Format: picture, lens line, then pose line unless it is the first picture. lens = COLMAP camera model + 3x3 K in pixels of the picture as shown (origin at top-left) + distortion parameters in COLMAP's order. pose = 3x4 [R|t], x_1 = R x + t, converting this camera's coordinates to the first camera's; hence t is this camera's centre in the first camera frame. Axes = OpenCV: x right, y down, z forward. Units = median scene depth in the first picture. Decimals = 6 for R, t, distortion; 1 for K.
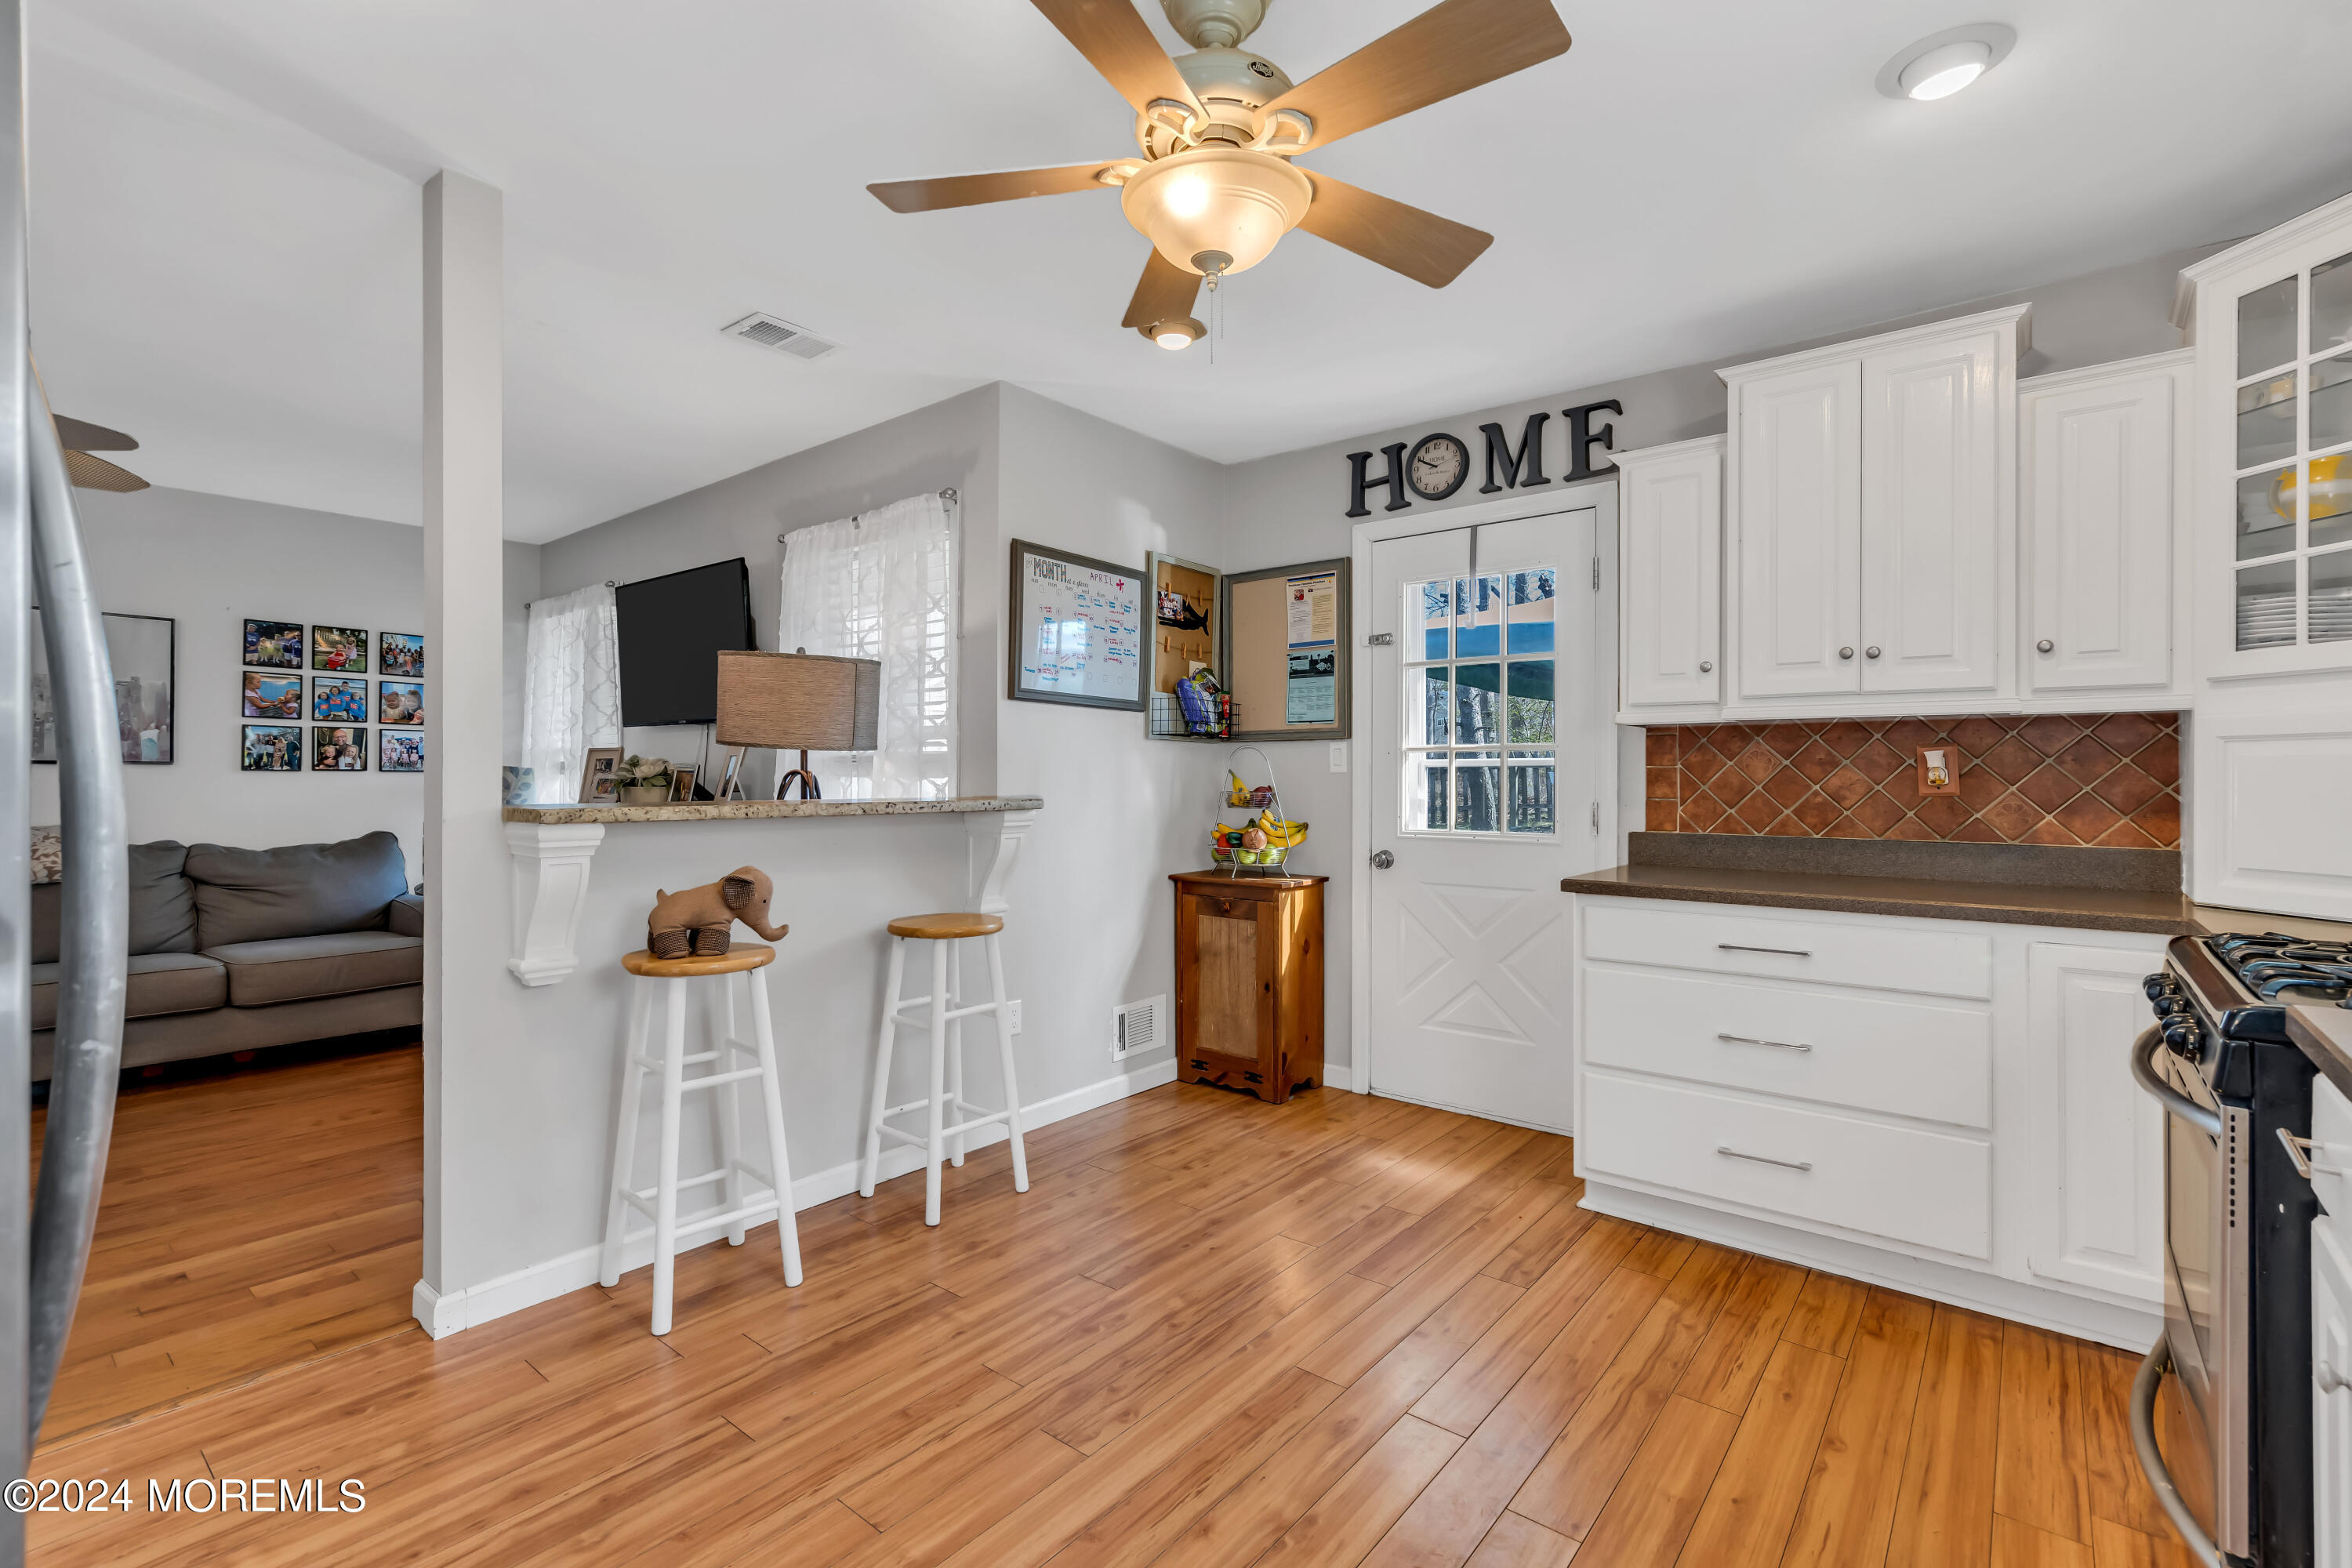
lens RADIAL K [[1060.3, 0, 1173.3], [0, 1060.3, 774.4], [0, 0, 1]] dist [0.005616, 0.000613]
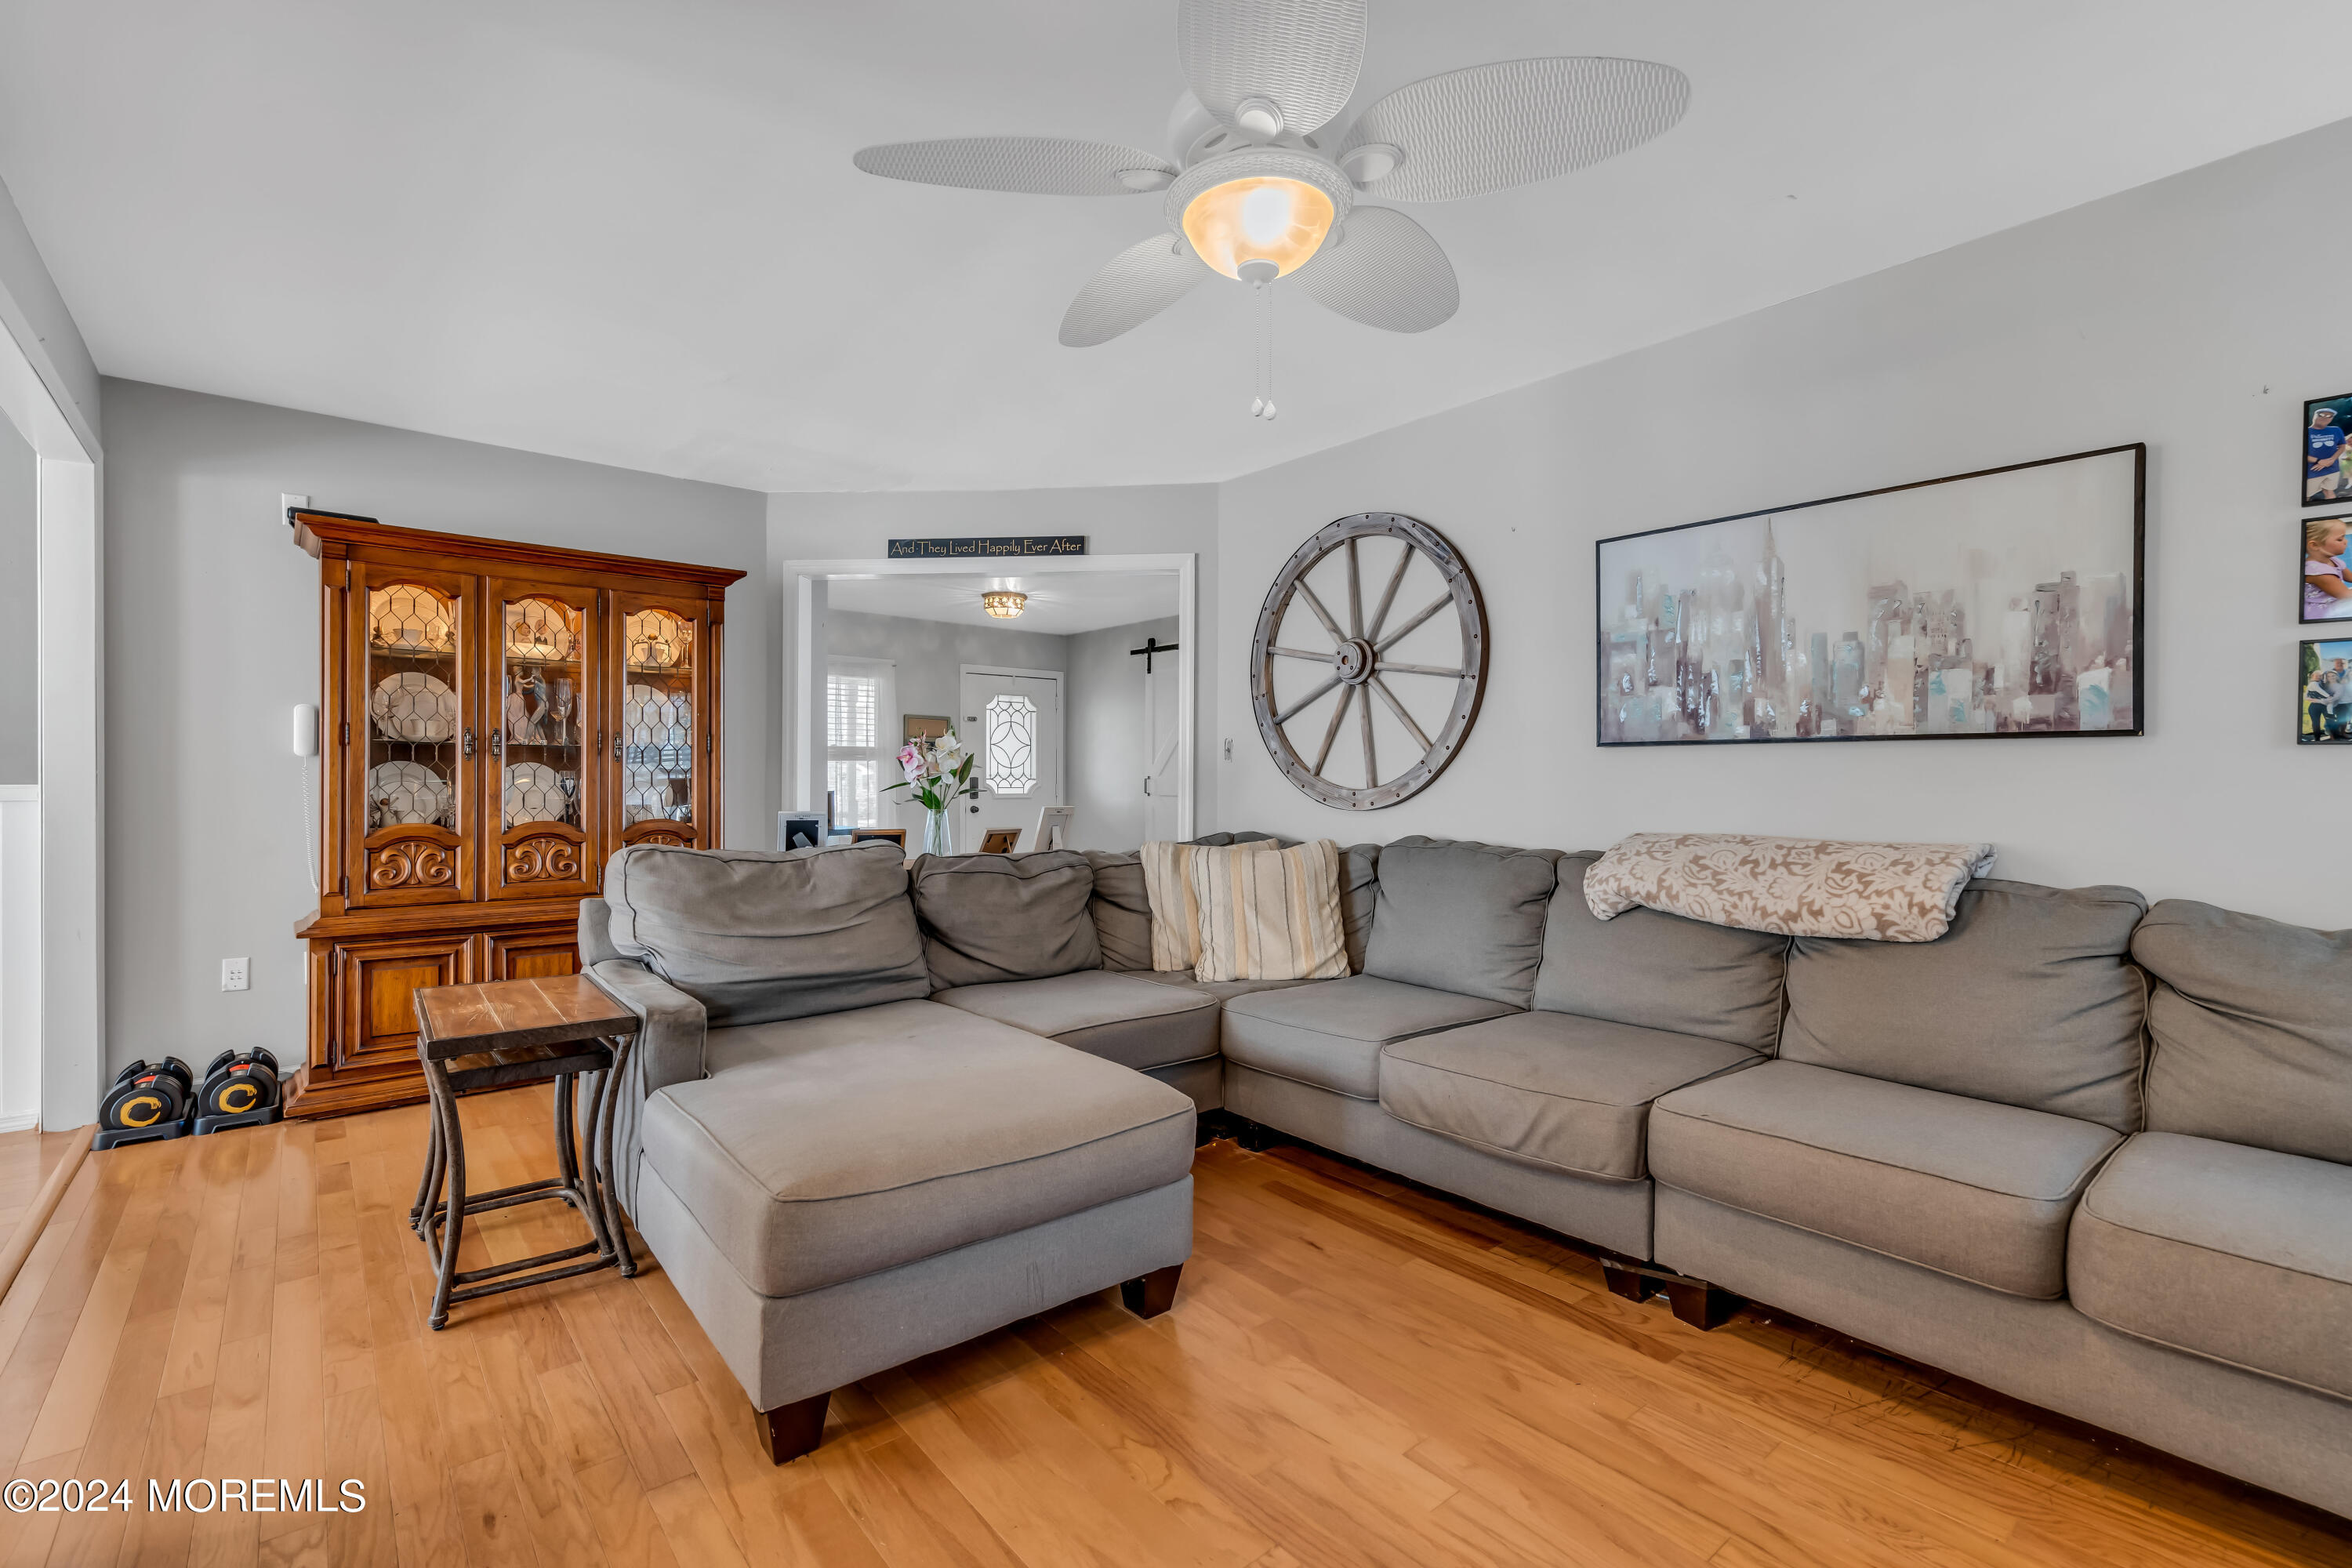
lens RADIAL K [[1045.9, 0, 1168.9], [0, 1045.9, 778.8], [0, 0, 1]] dist [0.004447, 0.000167]
pose [[-0.192811, 0.000823, -0.981235, -0.478712], [0.000454, 1.000000, 0.000749, 0.013846], [0.981236, -0.000301, -0.192812, 0.845254]]
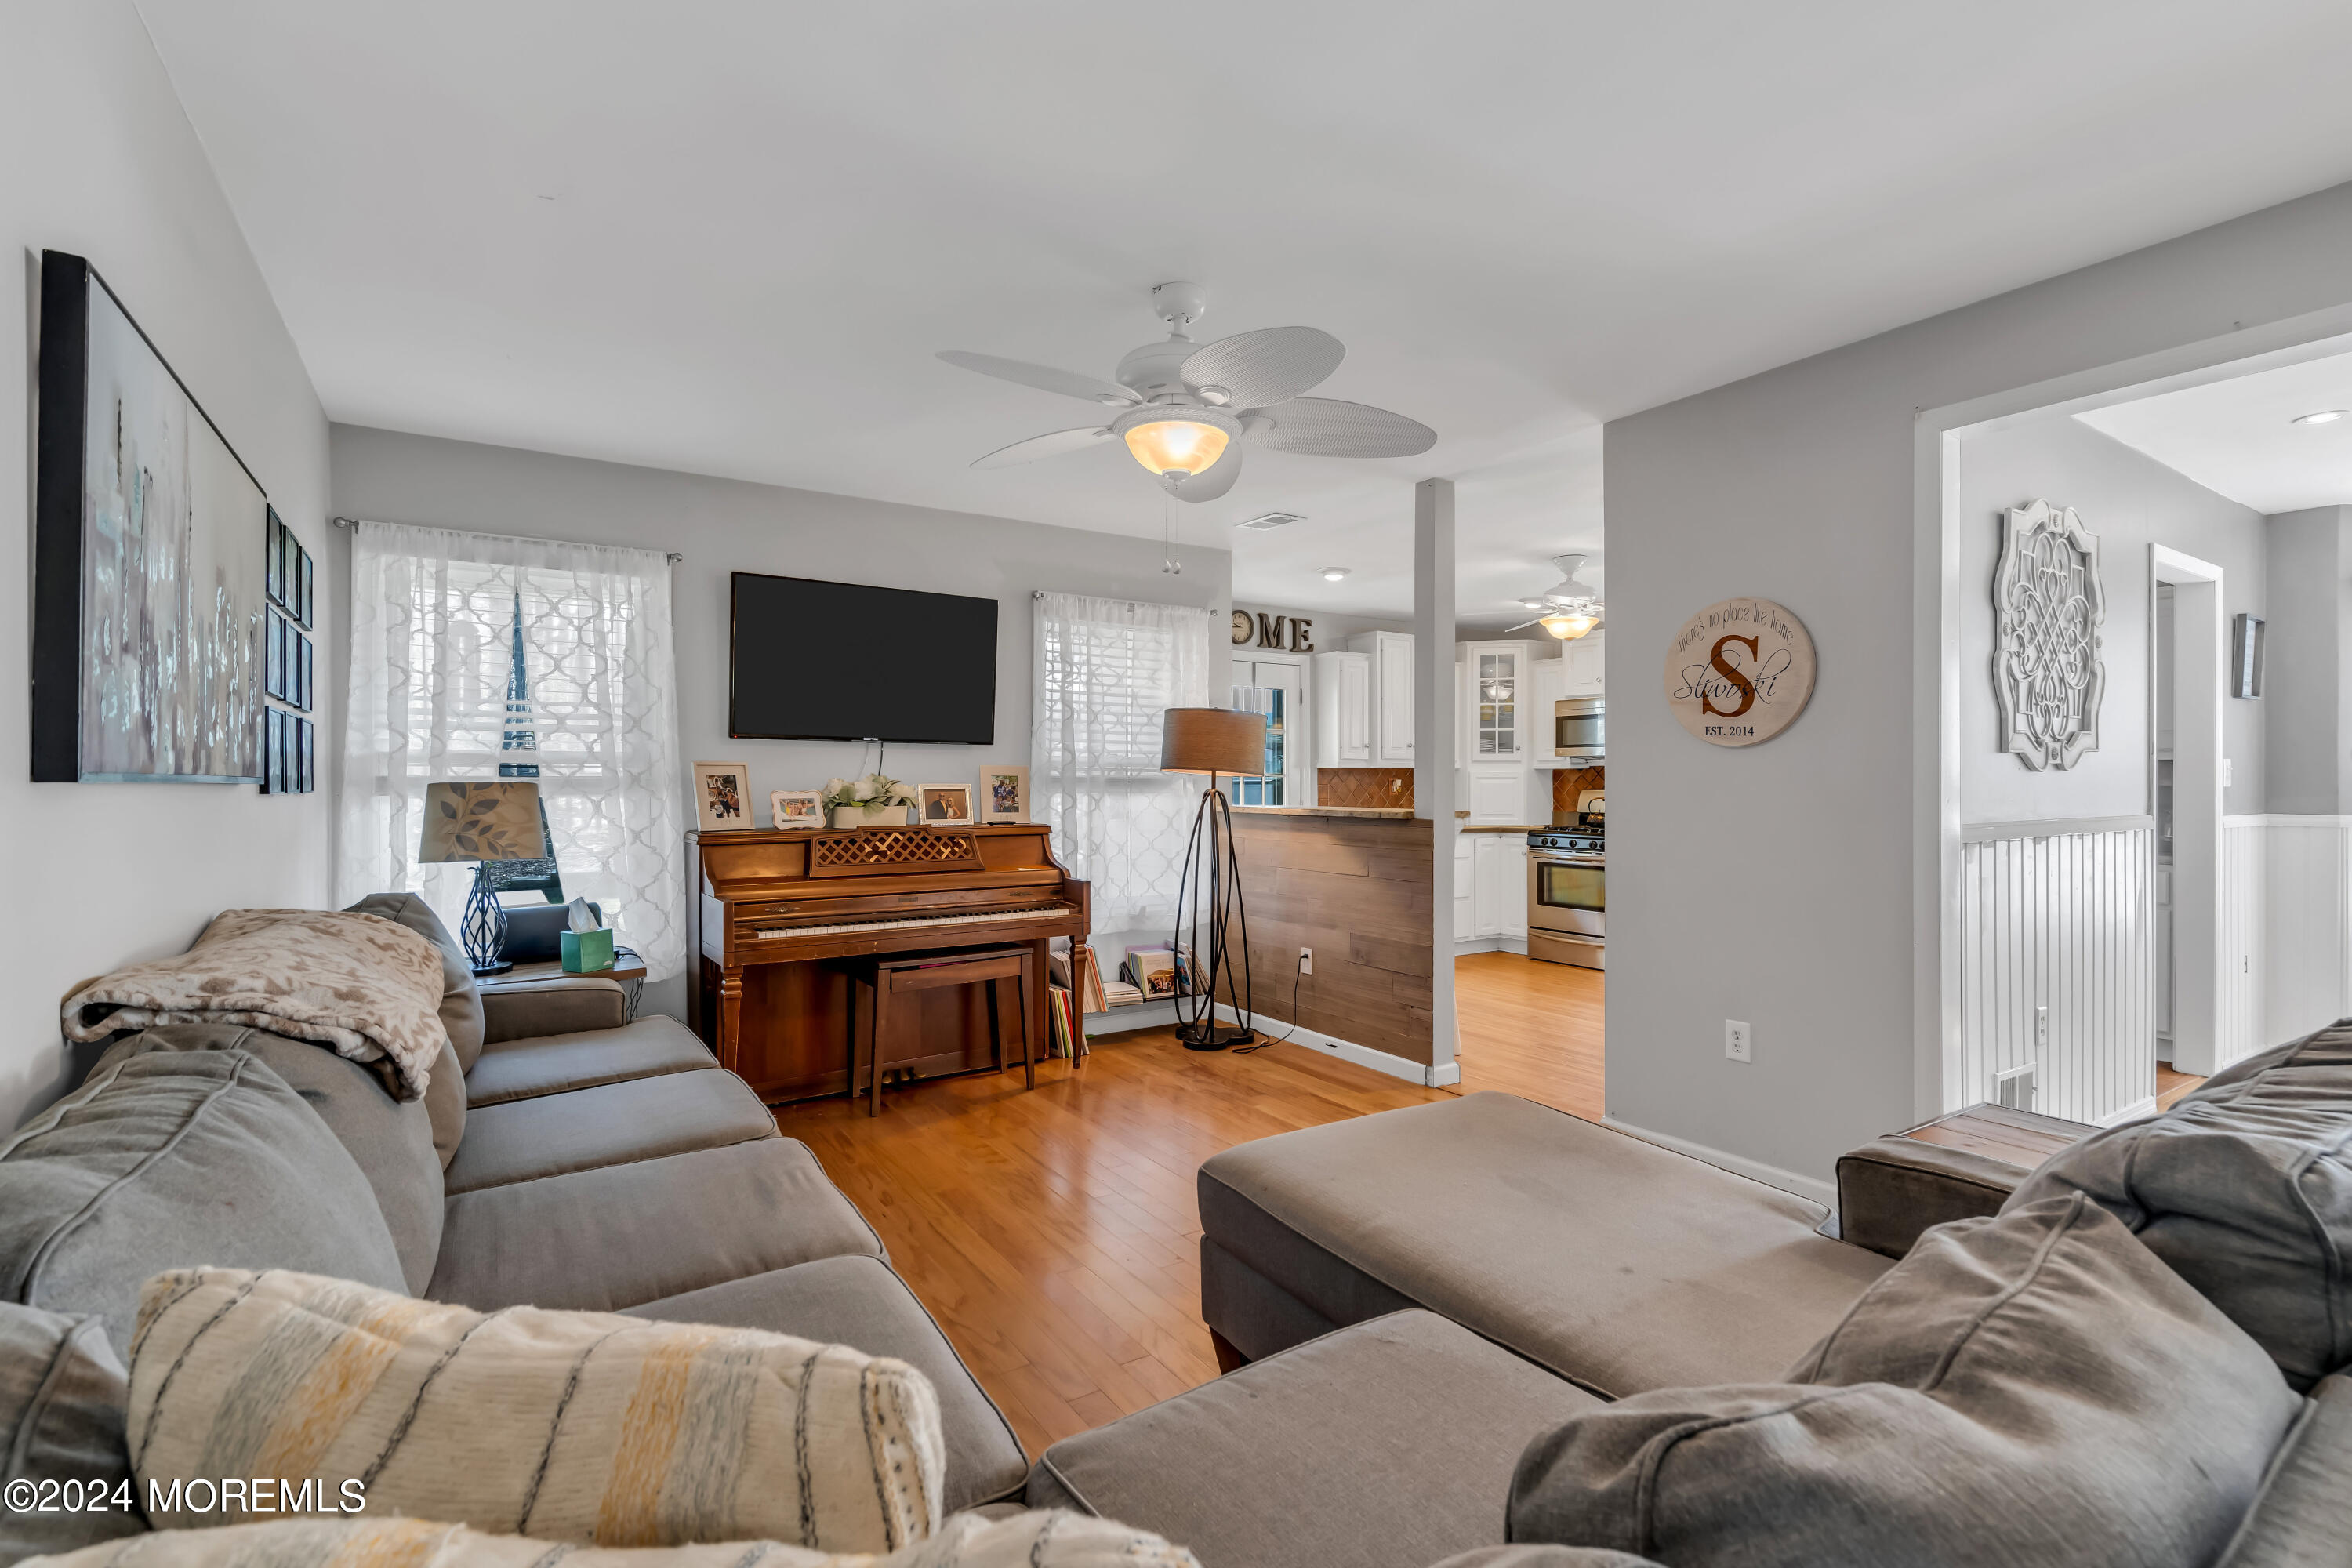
lens RADIAL K [[1045.9, 0, 1168.9], [0, 1045.9, 778.8], [0, 0, 1]] dist [0.004447, 0.000167]
pose [[0.313963, 0.001478, 0.949434, -1.664027], [-0.002573, 0.999996, -0.000706, -0.016463], [-0.949432, -0.002221, 0.313965, 0.556349]]
